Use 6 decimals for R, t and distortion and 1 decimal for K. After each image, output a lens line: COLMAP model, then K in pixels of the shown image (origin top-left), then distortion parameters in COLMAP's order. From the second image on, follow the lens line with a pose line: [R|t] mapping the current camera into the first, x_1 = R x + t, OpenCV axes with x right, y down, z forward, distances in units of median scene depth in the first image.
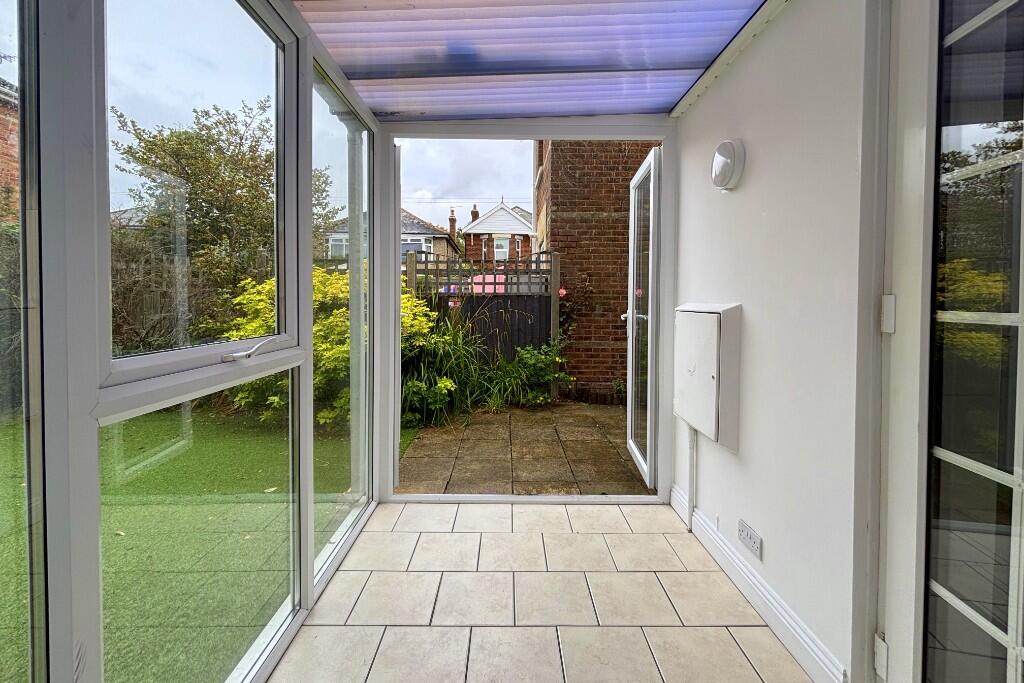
lens RADIAL K [[404.5, 0, 511.5], [0, 404.5, 312.9], [0, 0, 1]] dist [0.007407, 0.000314]
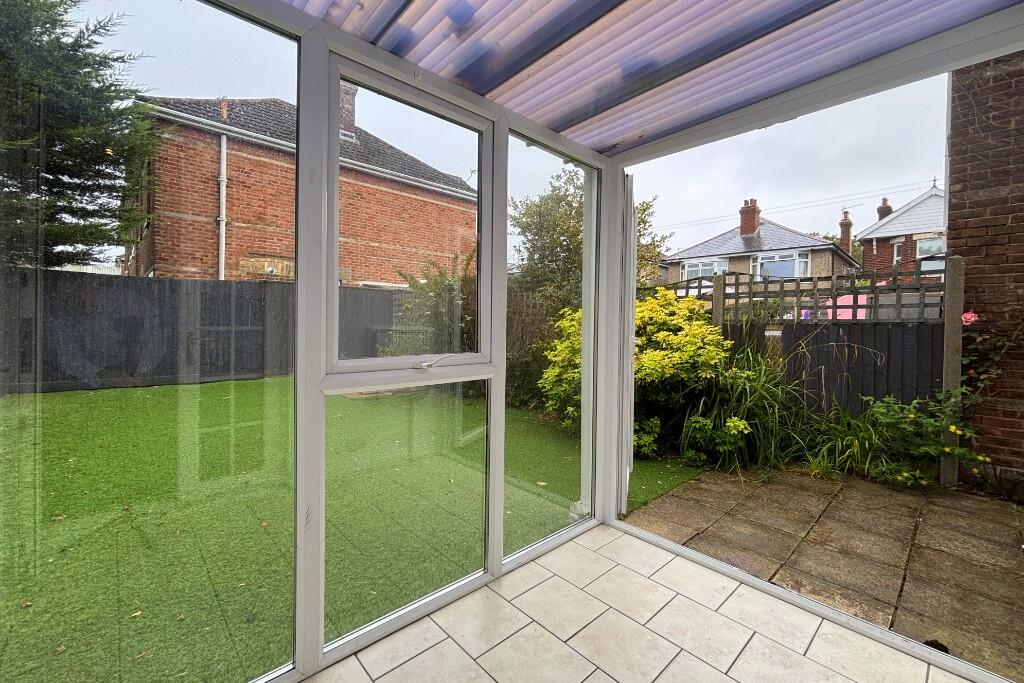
lens RADIAL K [[412.8, 0, 513.6], [0, 412.8, 337.9], [0, 0, 1]] dist [0.000072, -0.000035]
pose [[0.678177, 0.031472, -0.734224, 0.119111], [-0.034084, 0.999354, 0.011354, -0.003902], [0.734108, 0.017325, 0.678812, 0.043179]]
